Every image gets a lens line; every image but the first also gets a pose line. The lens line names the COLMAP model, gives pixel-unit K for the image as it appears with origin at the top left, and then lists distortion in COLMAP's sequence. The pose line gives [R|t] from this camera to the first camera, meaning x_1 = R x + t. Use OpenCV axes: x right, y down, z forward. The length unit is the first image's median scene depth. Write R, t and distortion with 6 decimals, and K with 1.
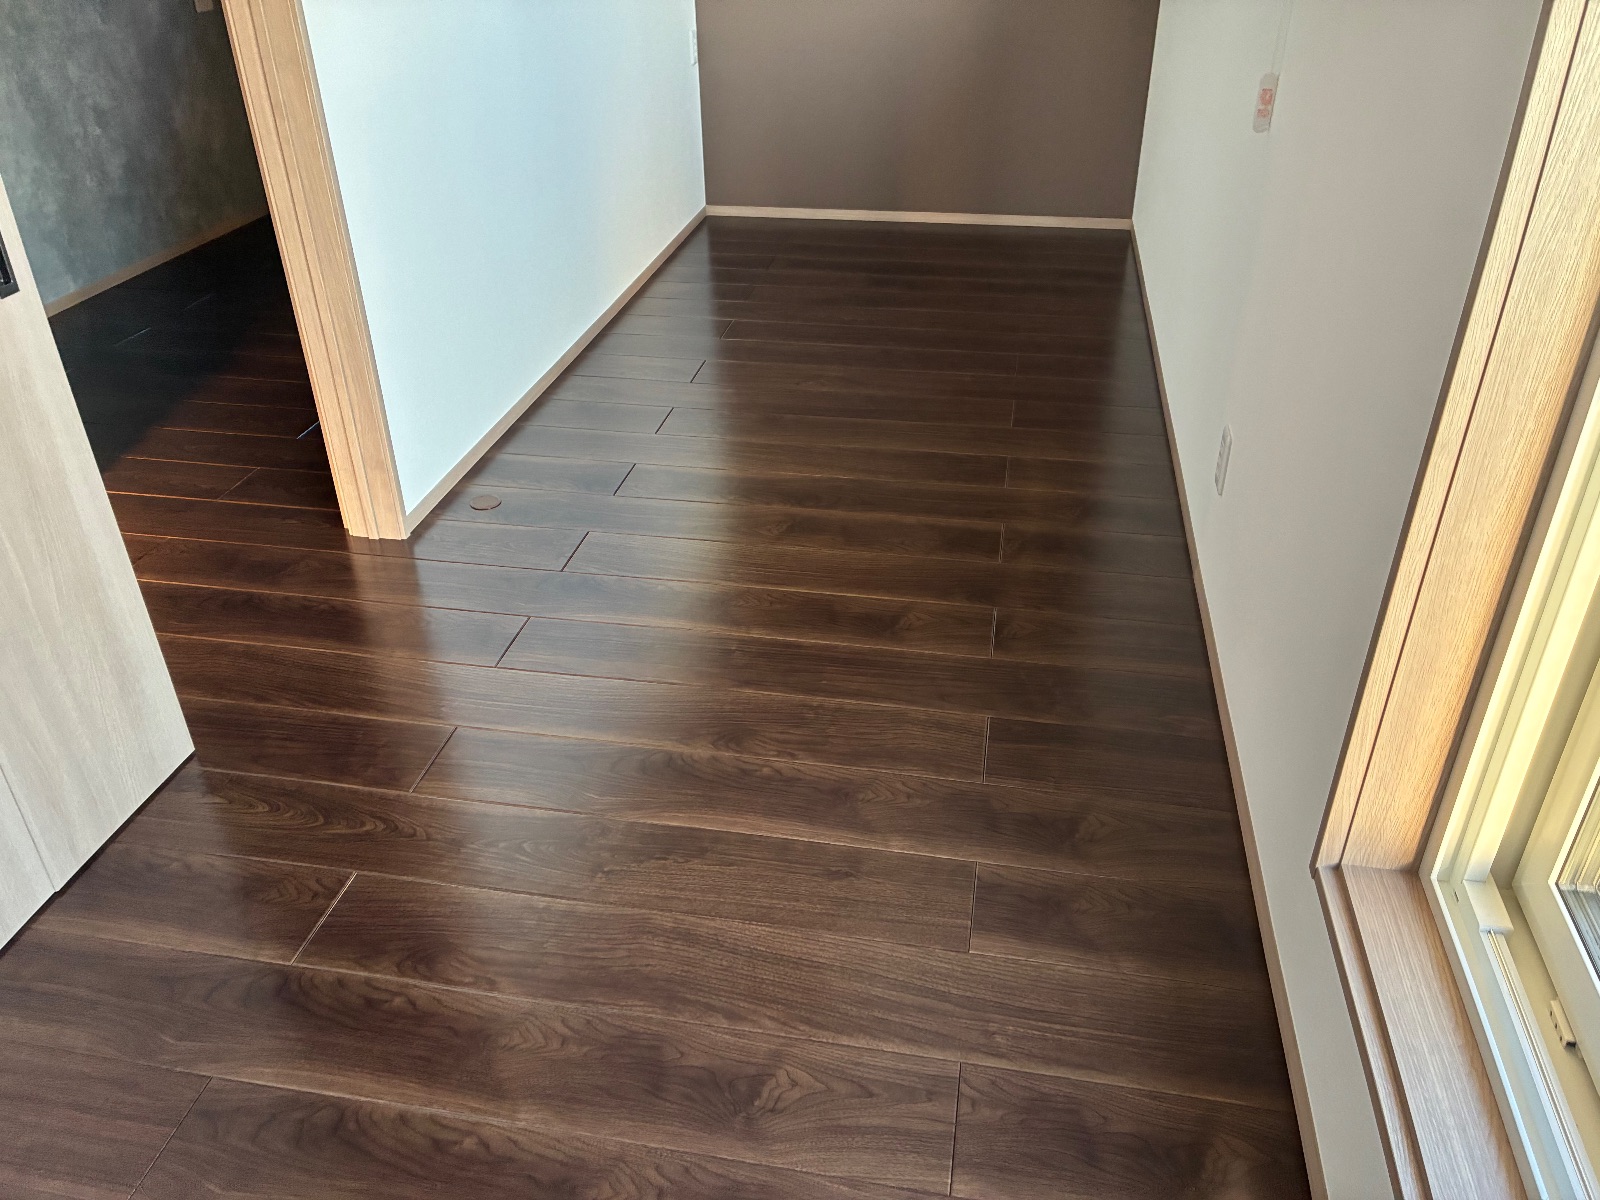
lens RADIAL K [[1240.8, 0, 819.9], [0, 1240.8, 599.9], [0, 0, 1]] dist [0.028548, -0.051378]
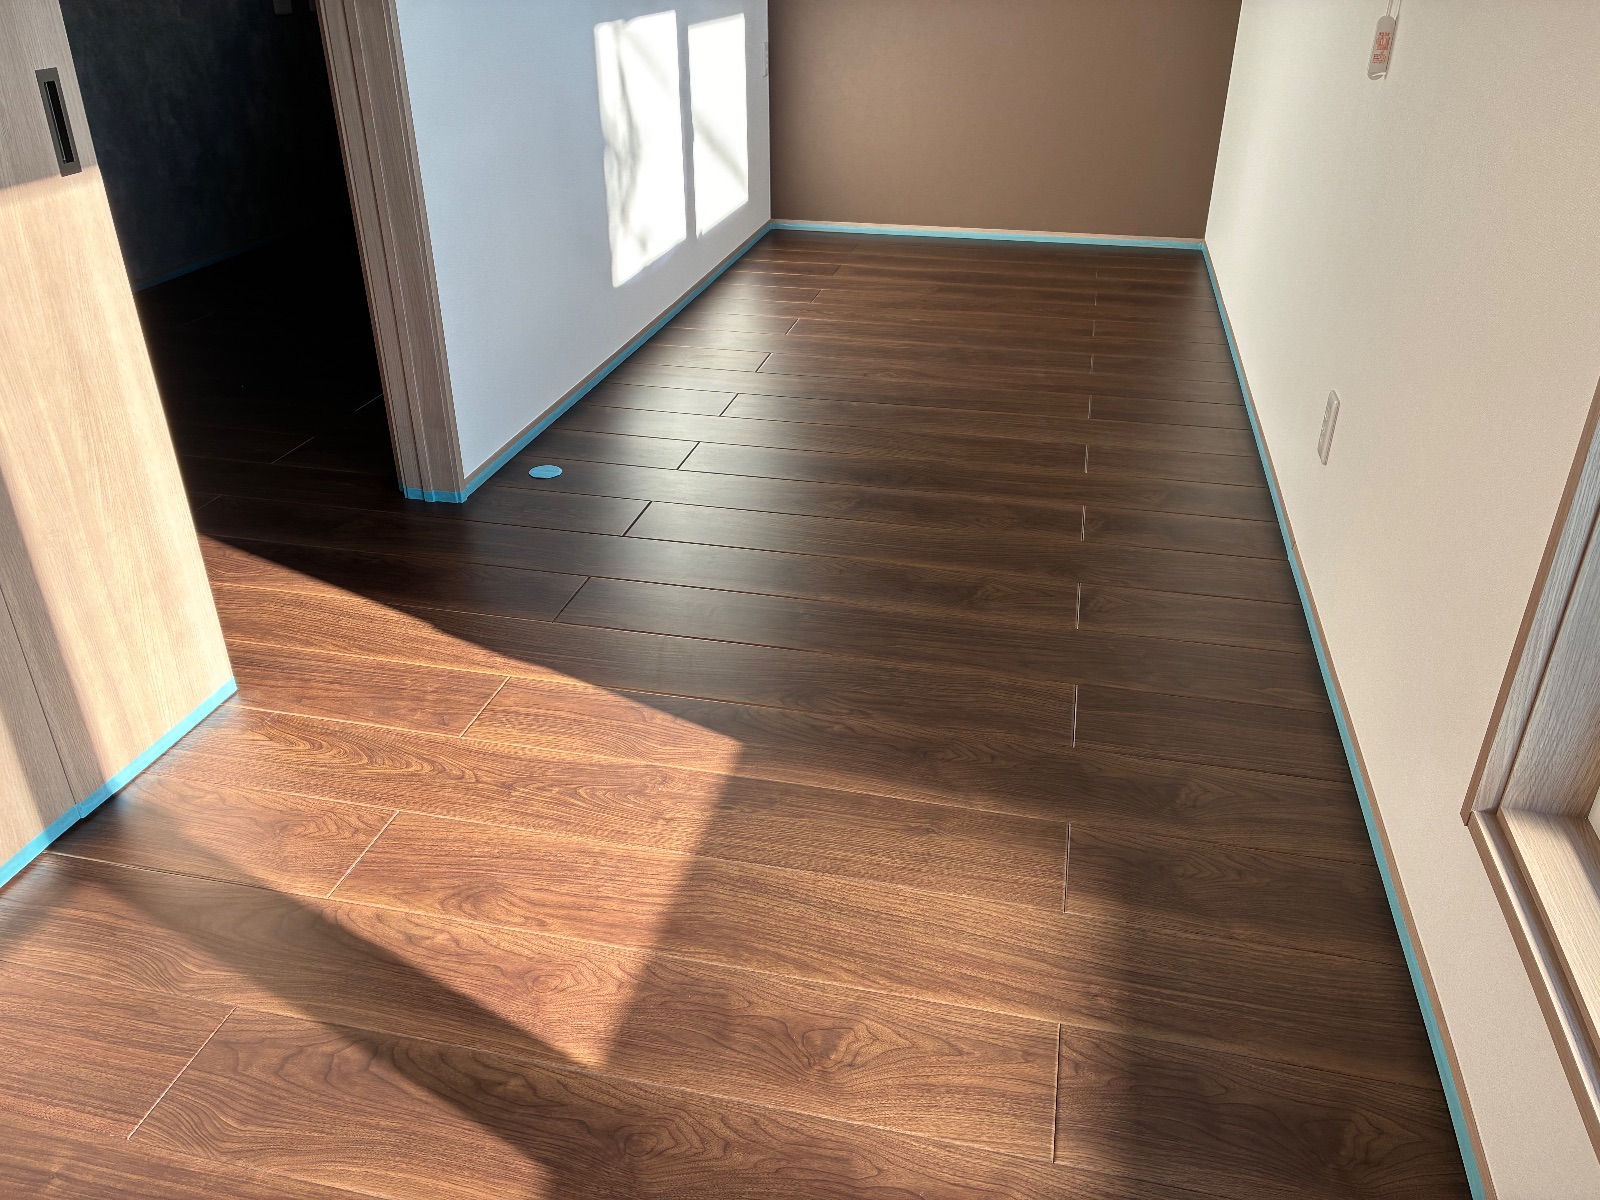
lens RADIAL K [[1240.8, 0, 819.9], [0, 1240.8, 599.9], [0, 0, 1]] dist [0.028548, -0.051378]
pose [[0.999062, 0.029768, -0.031449, -0.034666], [-0.031261, 0.998353, -0.048105, 0.098743], [0.029965, 0.049043, 0.998347, 0.073130]]
